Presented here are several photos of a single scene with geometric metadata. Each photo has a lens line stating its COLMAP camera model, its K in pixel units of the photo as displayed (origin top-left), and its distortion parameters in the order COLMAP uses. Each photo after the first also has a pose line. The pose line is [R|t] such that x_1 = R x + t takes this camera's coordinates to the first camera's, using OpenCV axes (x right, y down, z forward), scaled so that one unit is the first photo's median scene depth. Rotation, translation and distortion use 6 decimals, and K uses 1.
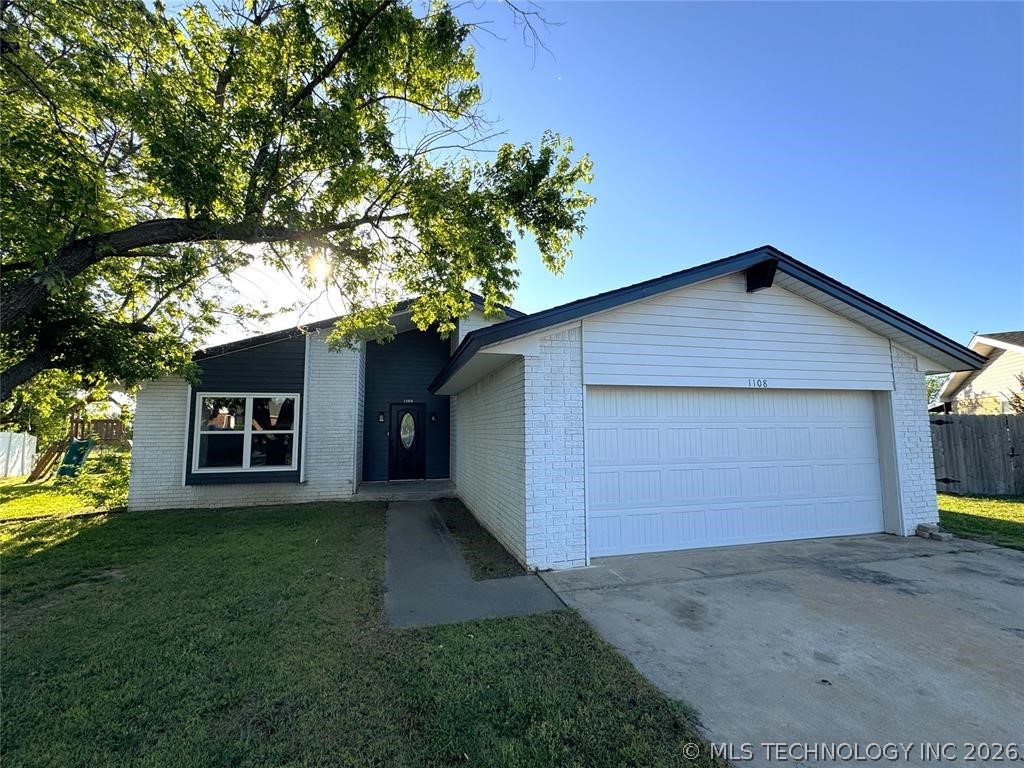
lens RADIAL K [[448.6, 0, 511.7], [0, 448.6, 385.0], [0, 0, 1]] dist [0.001261, -0.000073]
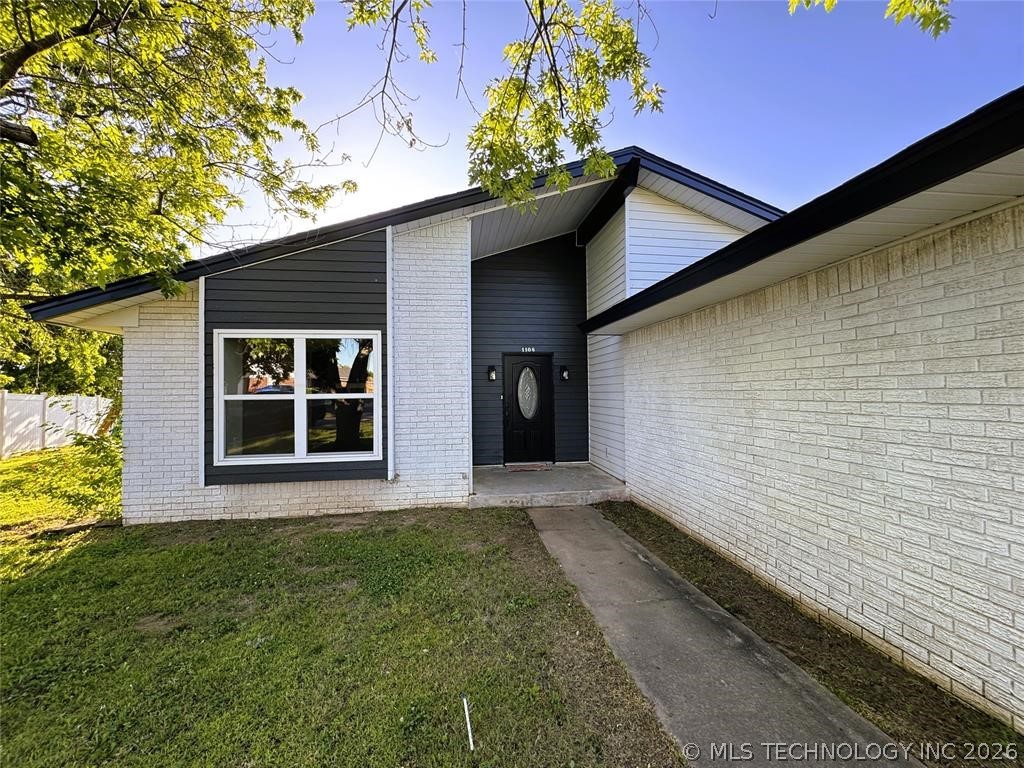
lens RADIAL K [[406.6, 0, 512.5], [0, 406.6, 383.0], [0, 0, 1]] dist [-0.000503, -0.000057]
pose [[0.993339, -0.005991, -0.115068, -0.248549], [0.015006, 0.996868, 0.077642, 0.050005], [0.114243, -0.078851, 0.990319, 0.503613]]
